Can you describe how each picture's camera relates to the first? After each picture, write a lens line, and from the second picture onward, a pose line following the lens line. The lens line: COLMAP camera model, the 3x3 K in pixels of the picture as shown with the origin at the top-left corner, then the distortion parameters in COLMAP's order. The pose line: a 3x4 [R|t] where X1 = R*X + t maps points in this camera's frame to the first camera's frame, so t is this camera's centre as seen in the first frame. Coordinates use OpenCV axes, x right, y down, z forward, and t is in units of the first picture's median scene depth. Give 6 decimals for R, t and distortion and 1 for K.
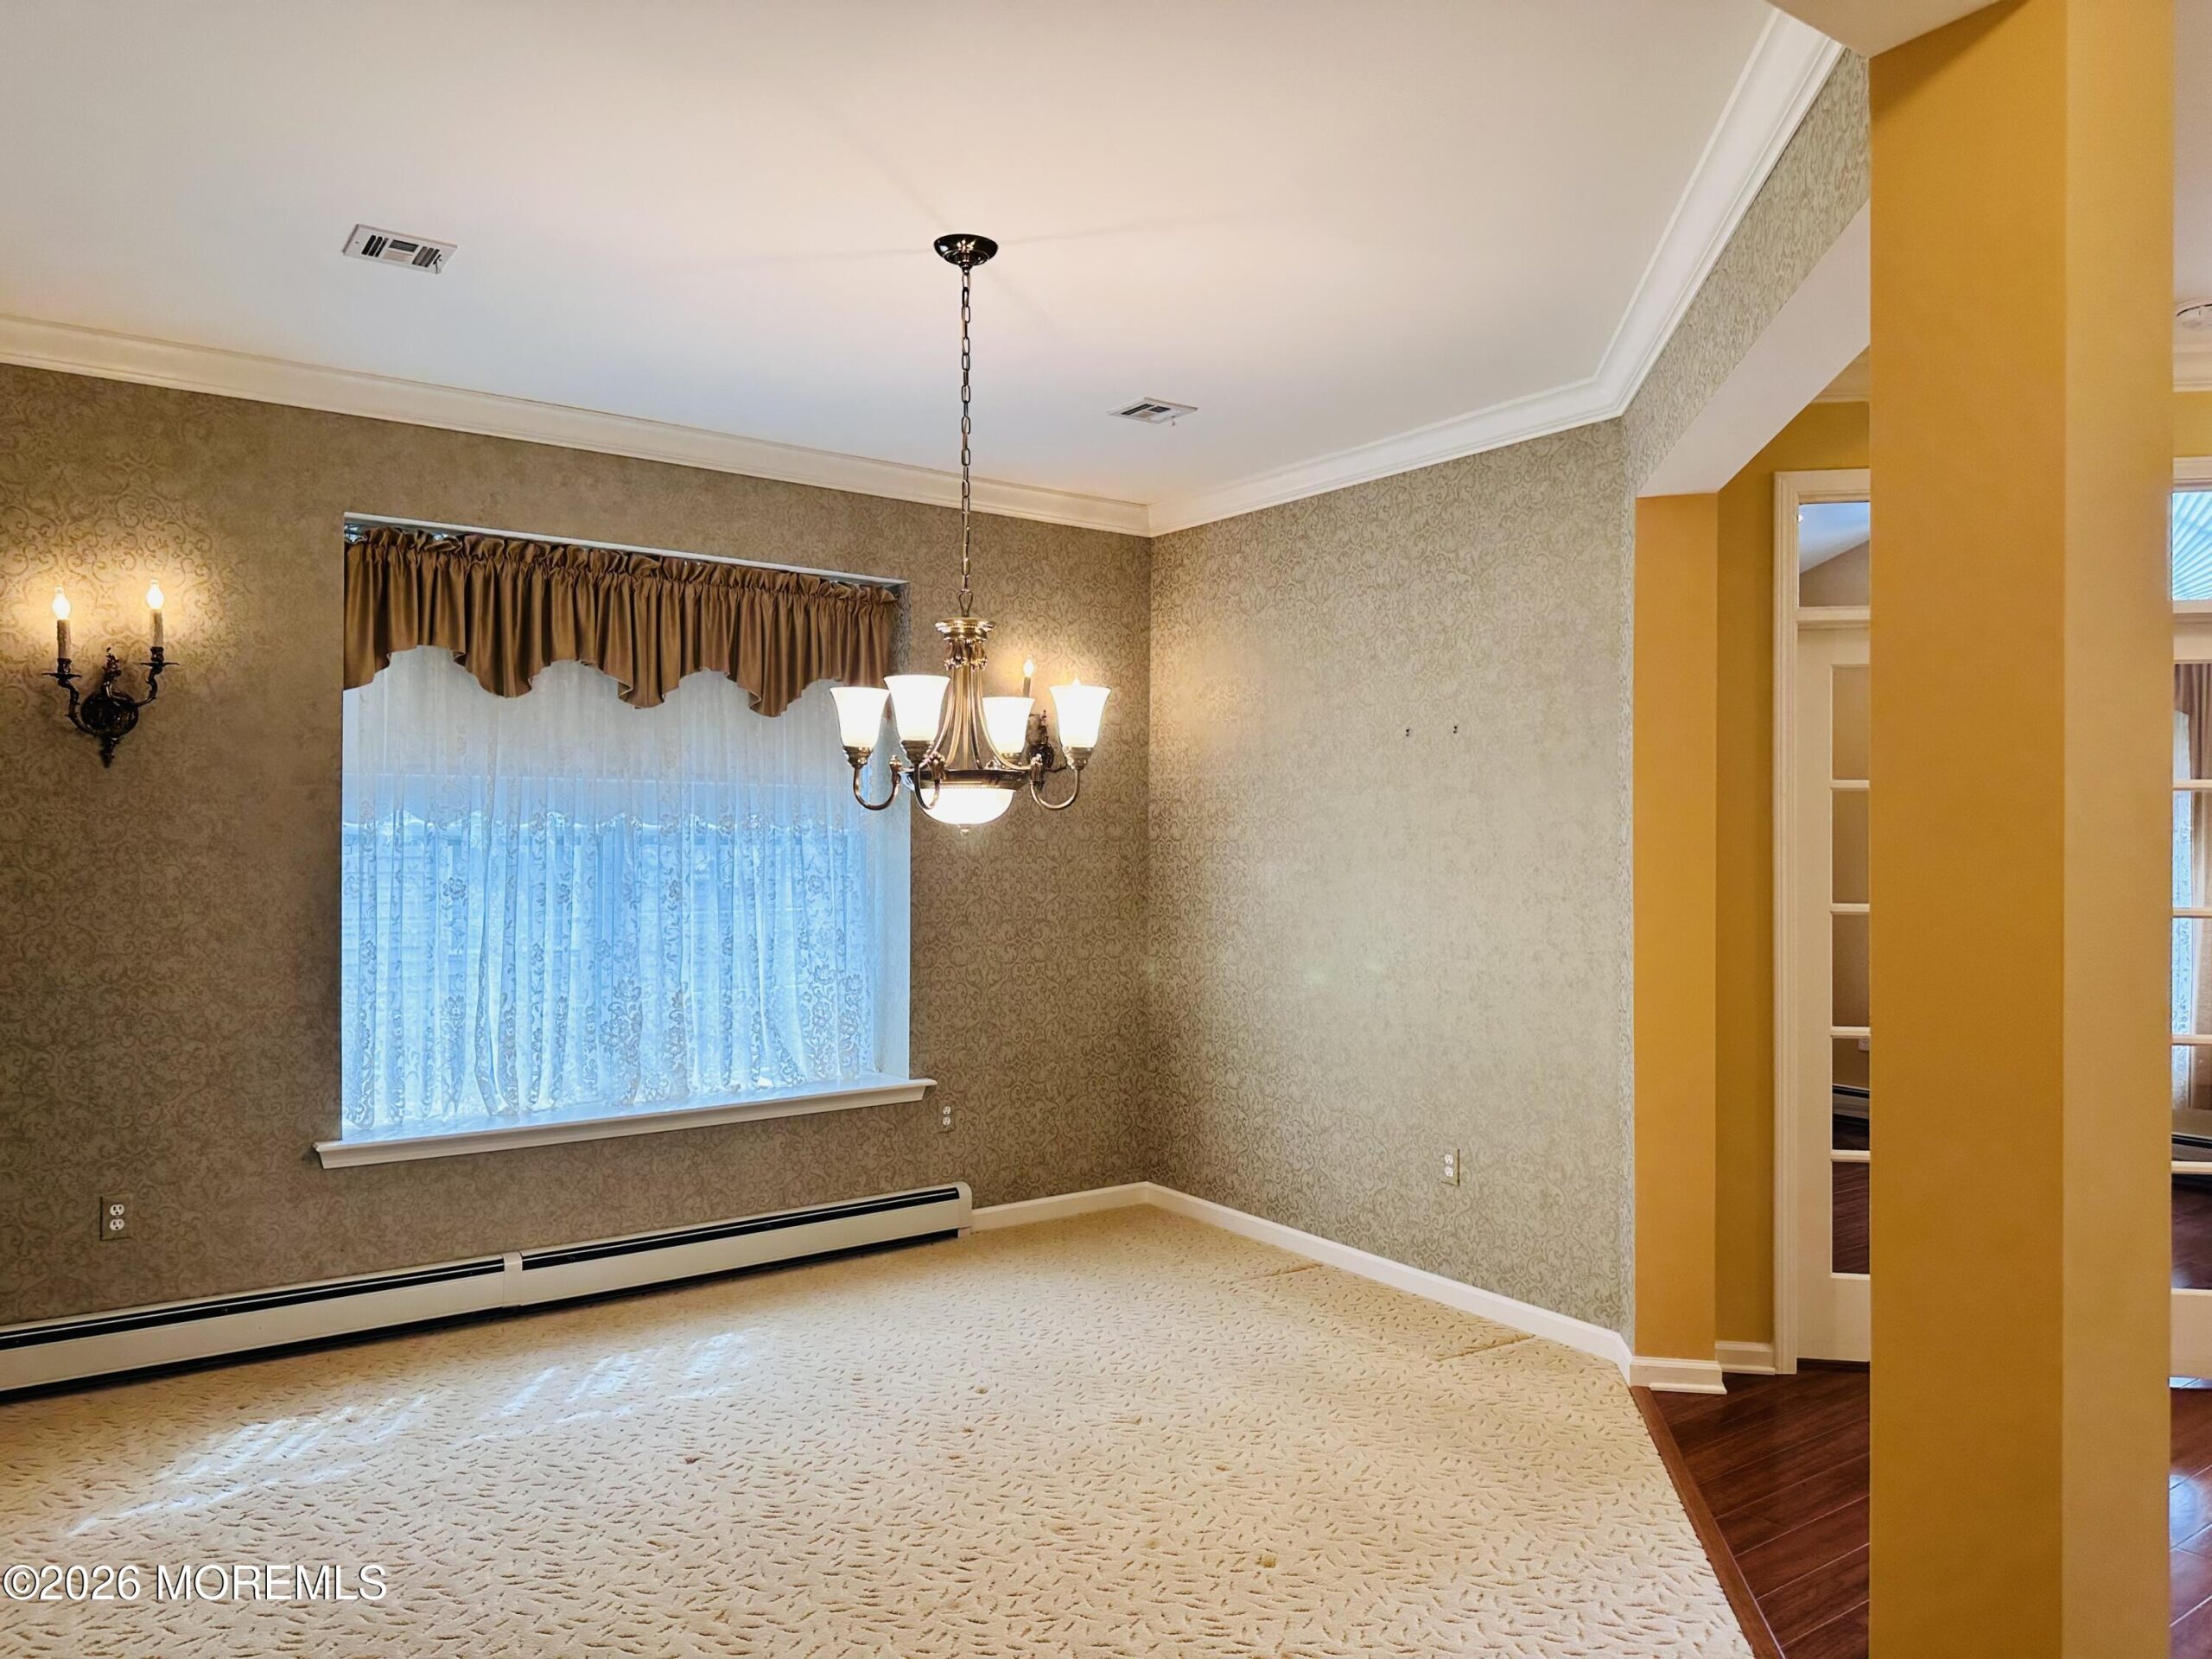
lens RADIAL K [[1562.4, 0, 1129.3], [0, 1562.4, 822.4], [0, 0, 1]] dist [0.083164, -0.094680]
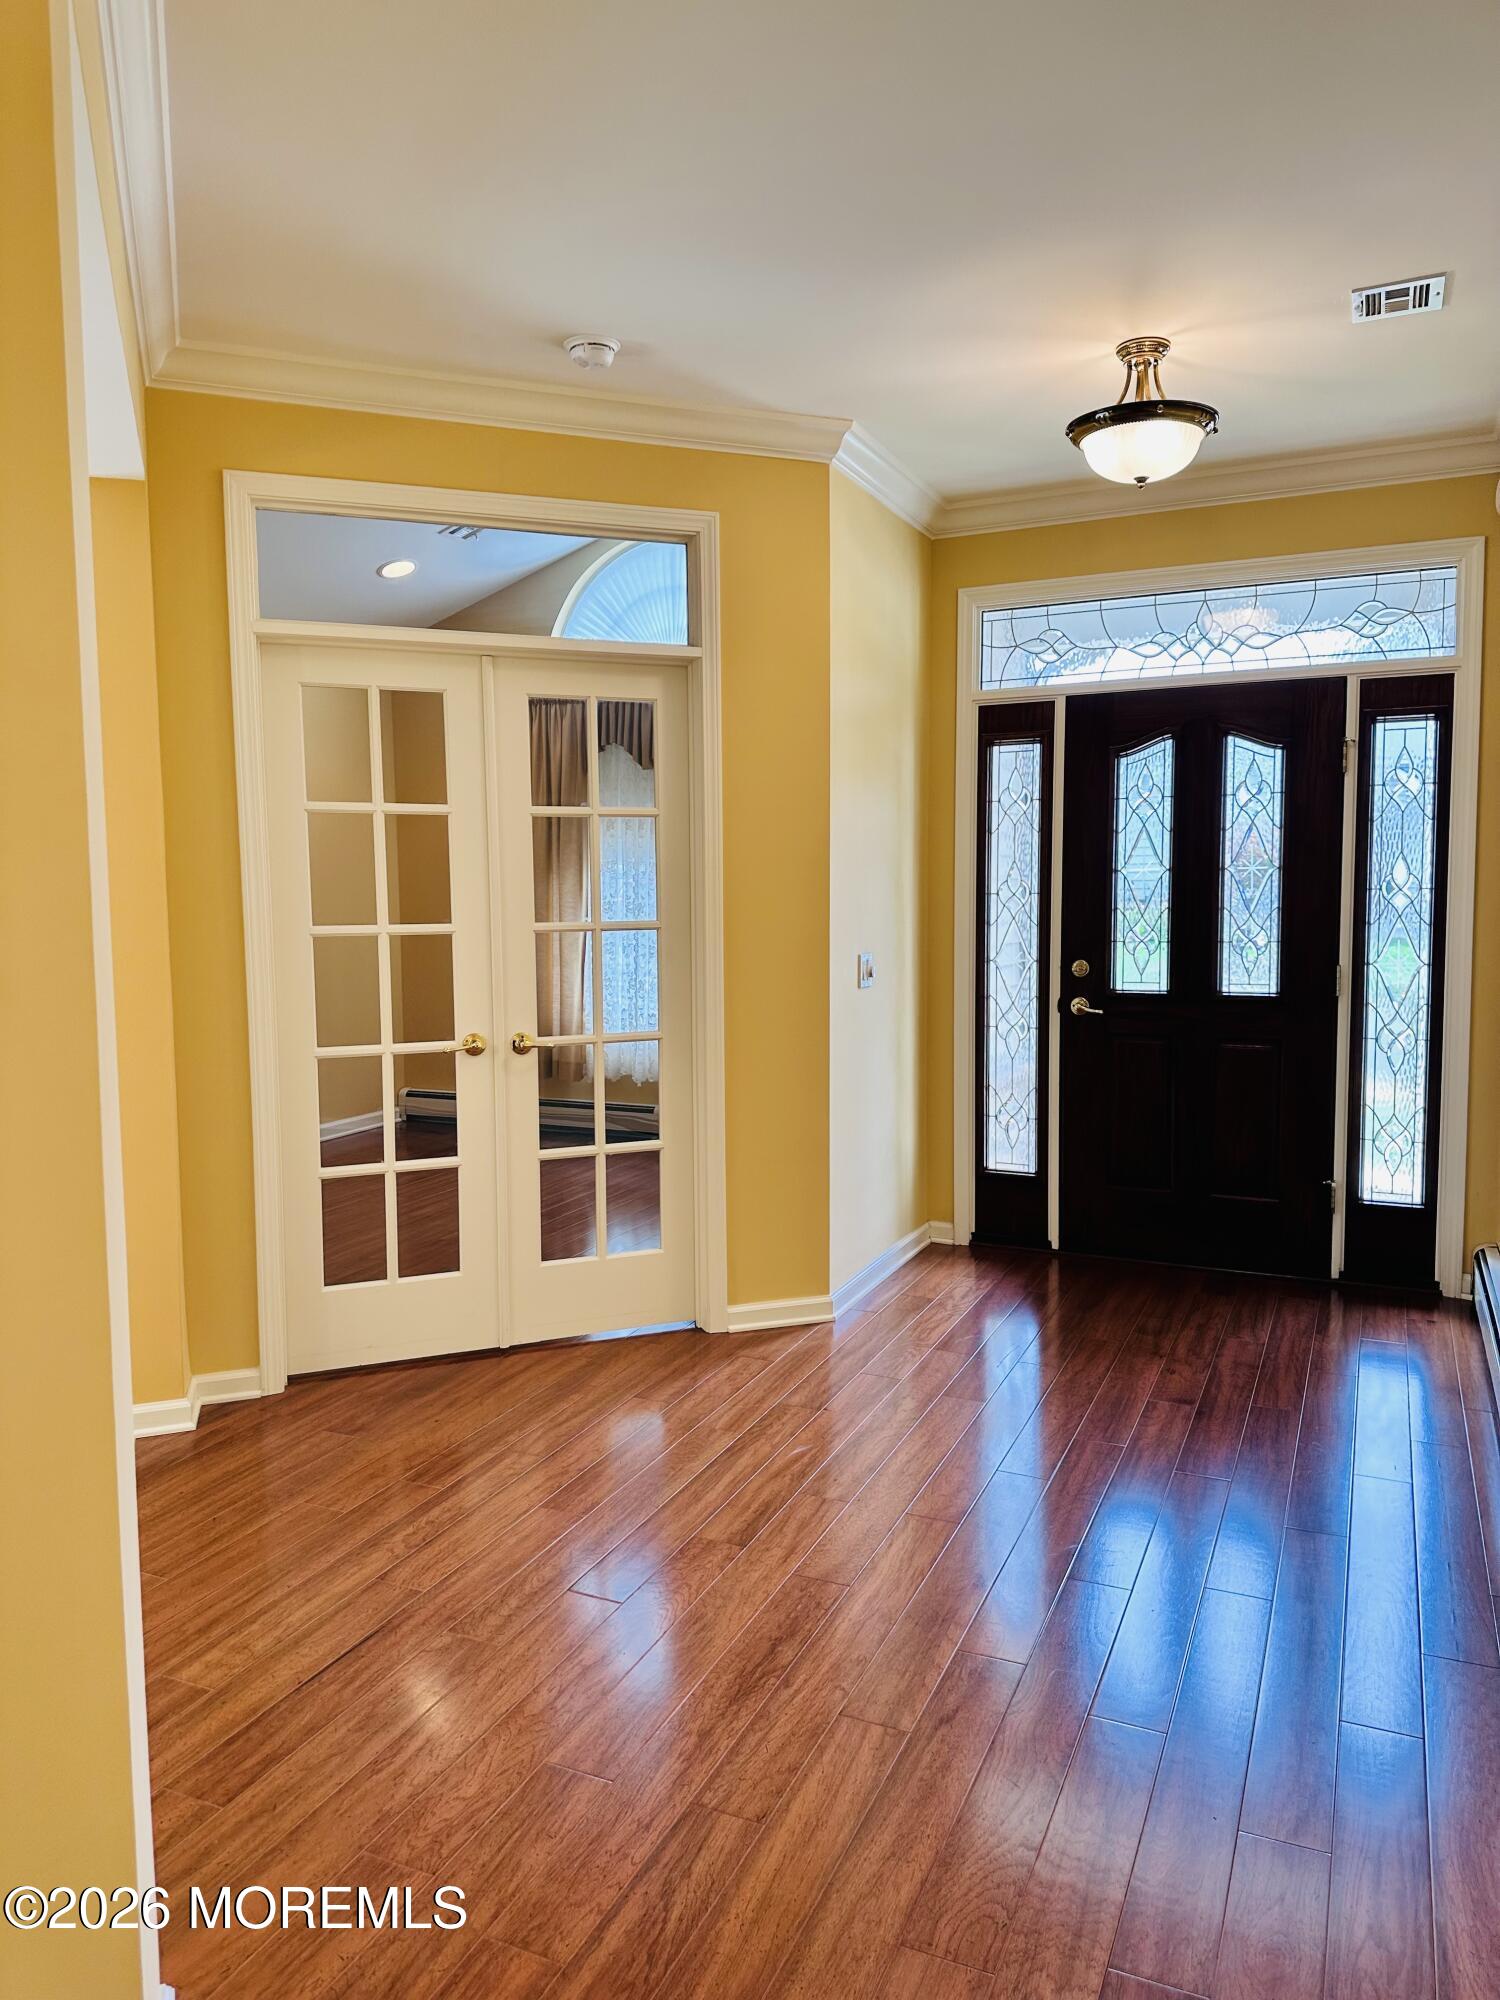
lens RADIAL K [[1412.7, 0, 735.8], [0, 1412.7, 1004.6], [0, 0, 1]] dist [0.083164, -0.094680]
pose [[0.872344, -0.052633, 0.486050, 0.225187], [0.010416, 0.995963, 0.089157, 0.021619], [-0.488781, -0.072713, 0.869371, 0.078951]]
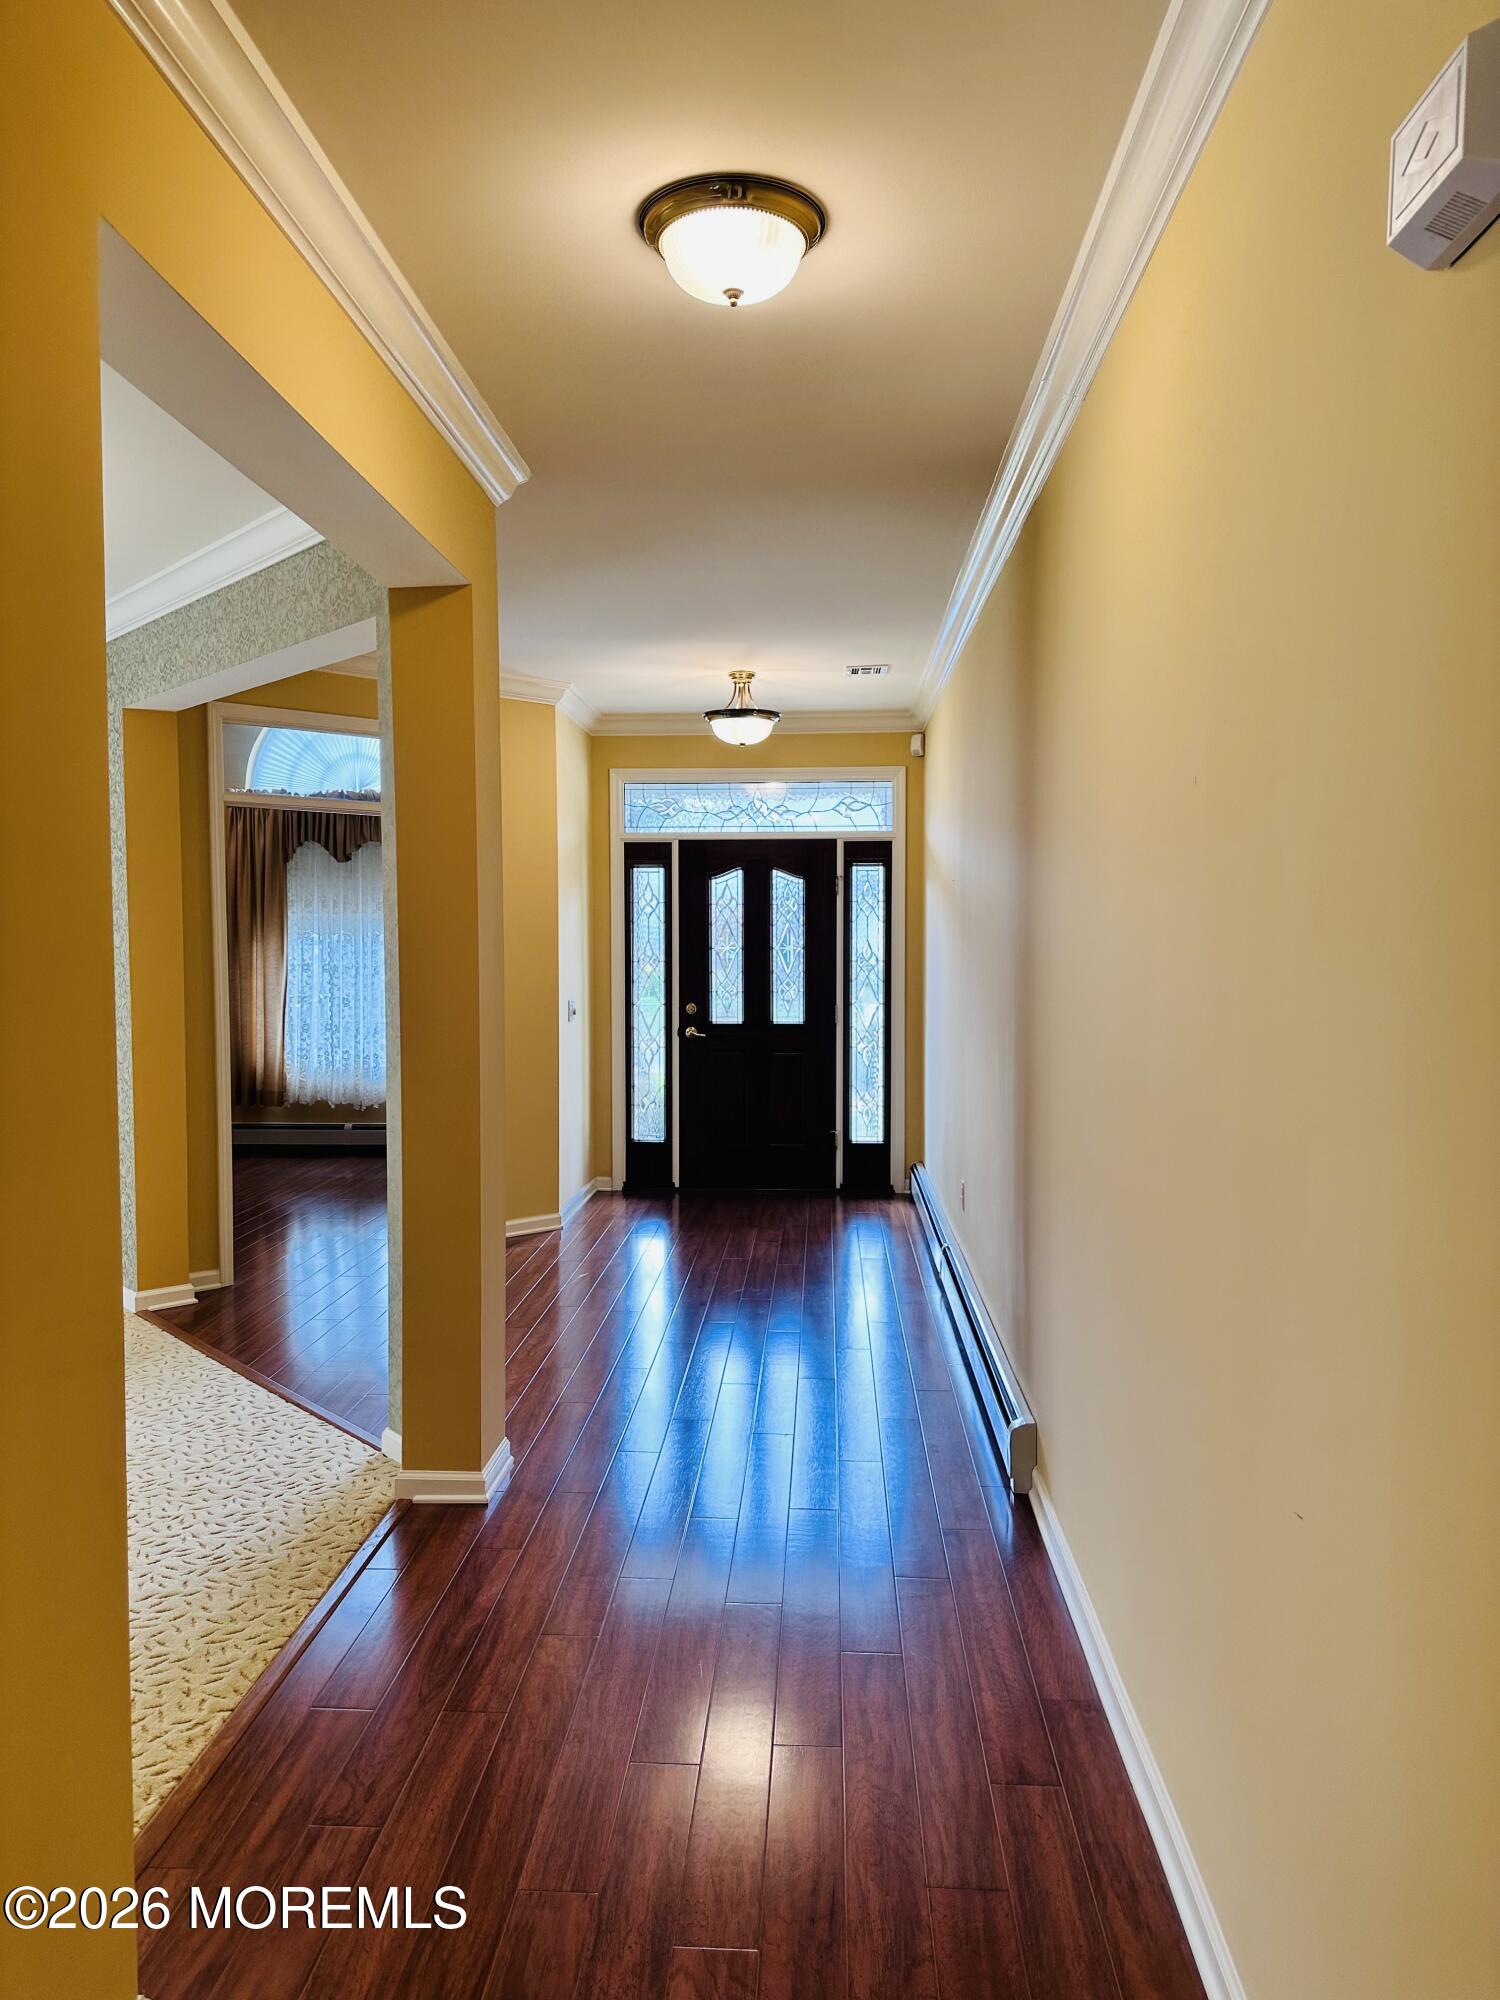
lens RADIAL K [[1412.7, 0, 783.2], [0, 1412.7, 1037.7], [0, 0, 1]] dist [0.083164, -0.094680]
pose [[0.618498, -0.060221, 0.783475, -0.316526], [-0.000267, 0.997043, 0.076847, -0.004942], [-0.785786, -0.047739, 0.616653, -0.270363]]
